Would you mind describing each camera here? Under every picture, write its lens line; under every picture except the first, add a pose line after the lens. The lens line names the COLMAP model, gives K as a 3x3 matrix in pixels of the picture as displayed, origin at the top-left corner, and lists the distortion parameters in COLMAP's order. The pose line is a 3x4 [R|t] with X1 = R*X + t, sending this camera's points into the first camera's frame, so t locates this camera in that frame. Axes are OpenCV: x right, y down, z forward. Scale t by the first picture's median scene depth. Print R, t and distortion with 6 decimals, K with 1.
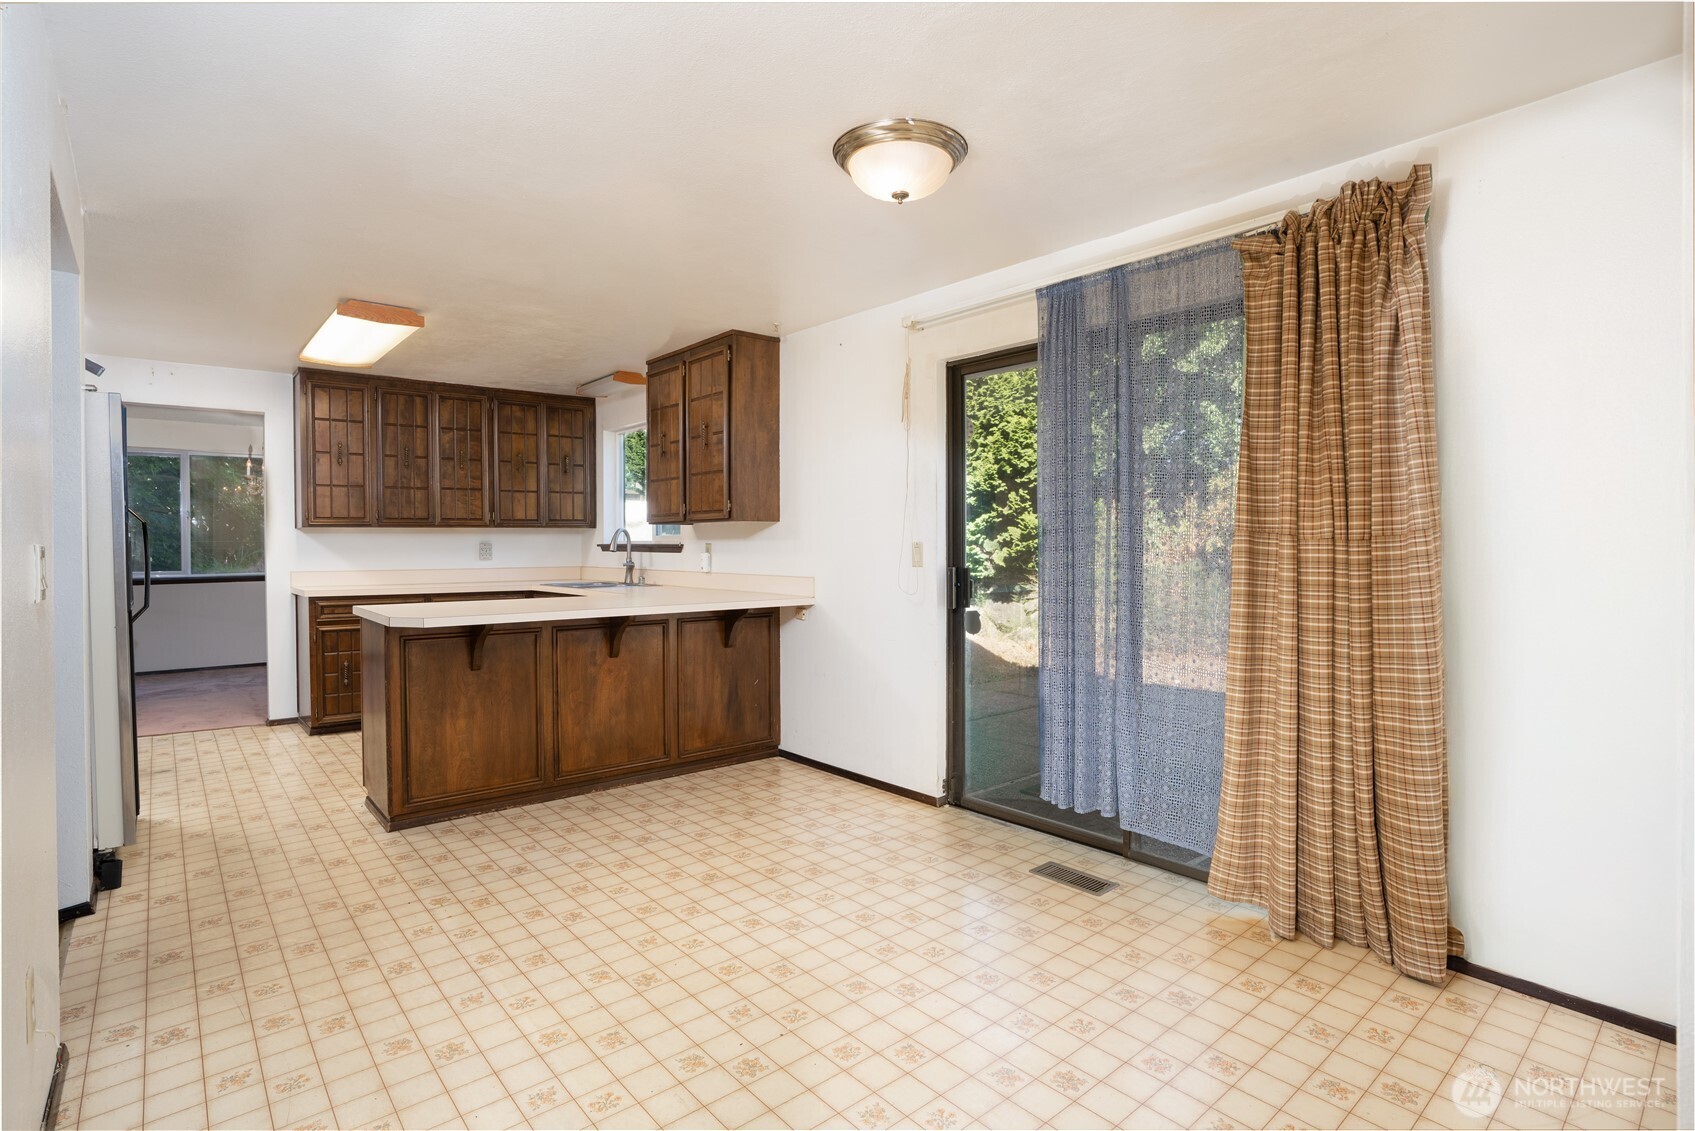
lens RADIAL K [[811.6, 0, 839.1], [0, 811.6, 551.3], [0, 0, 1]] dist [-0.050646, -0.000177]
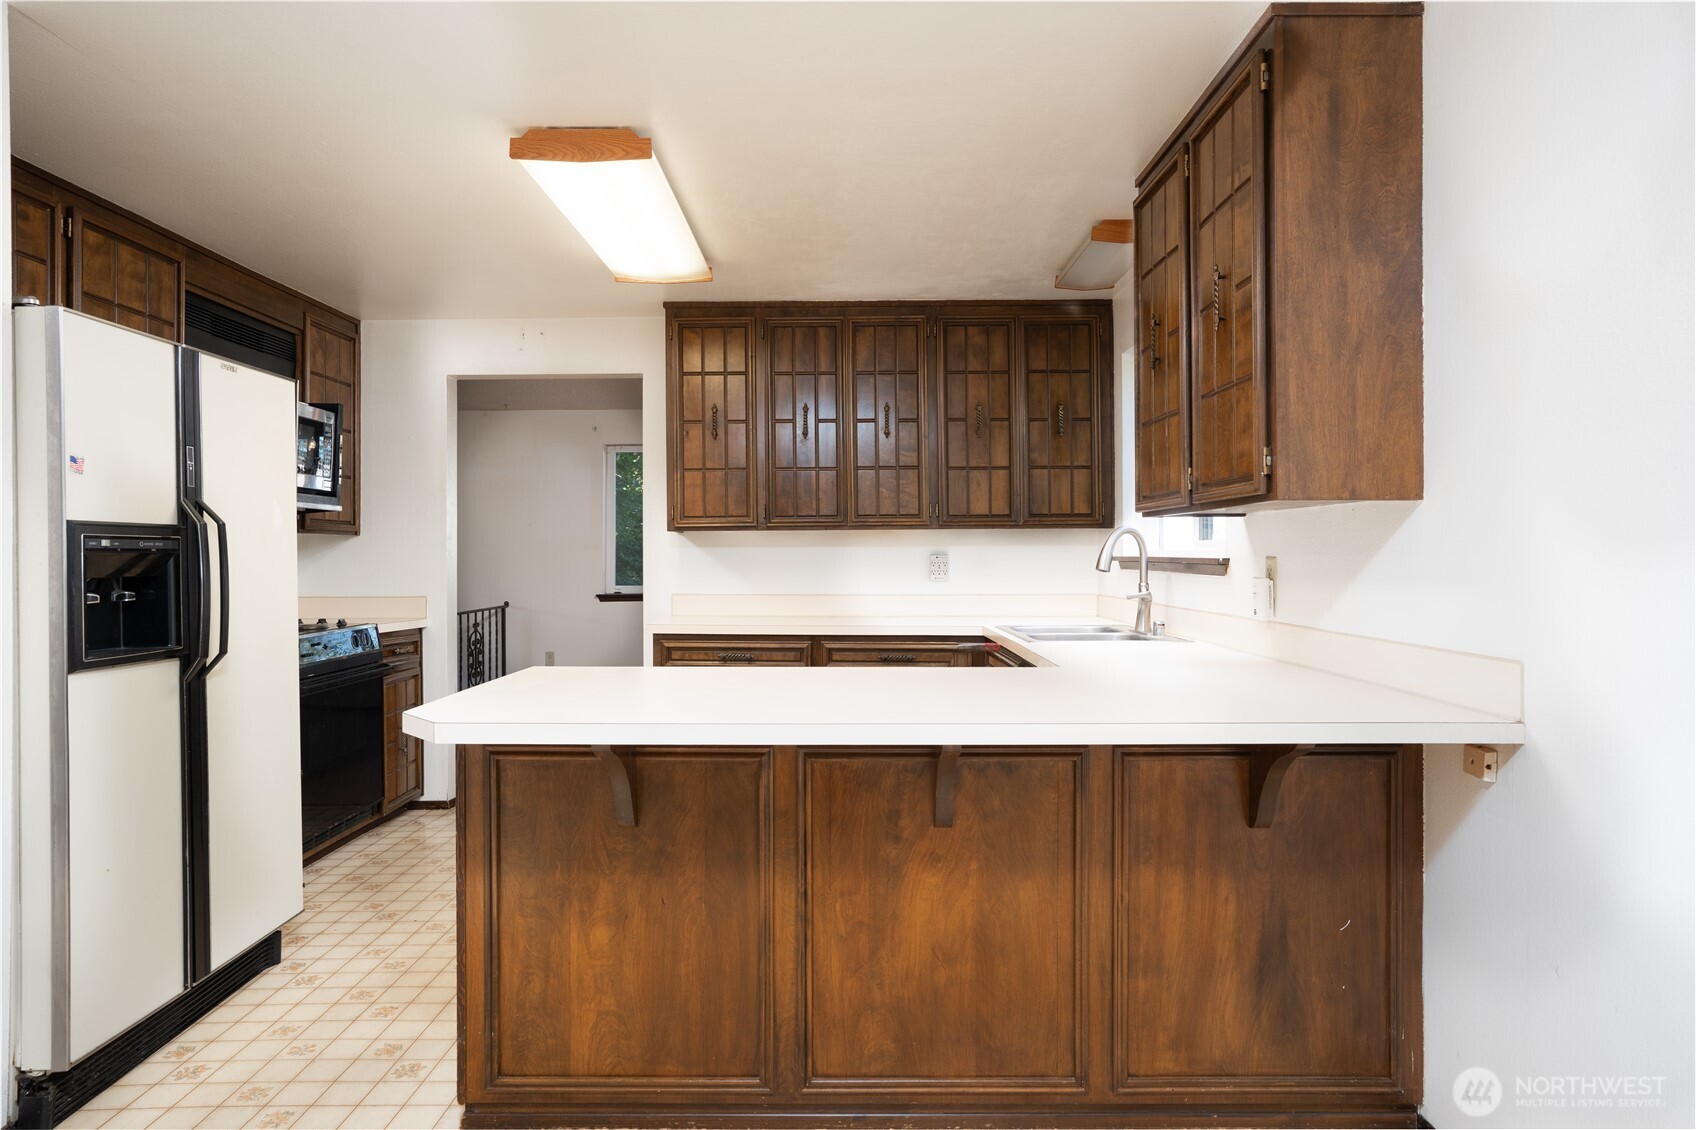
lens RADIAL K [[1019.3, 0, 853.1], [0, 1019.3, 552.4], [0, 0, 1]] dist [-0.035785, 0.037936]
pose [[0.769000, 0.001009, -0.639247, 0.019537], [-0.006961, 0.999953, -0.006795, -0.006635], [0.639210, 0.009675, 0.768971, 0.418880]]
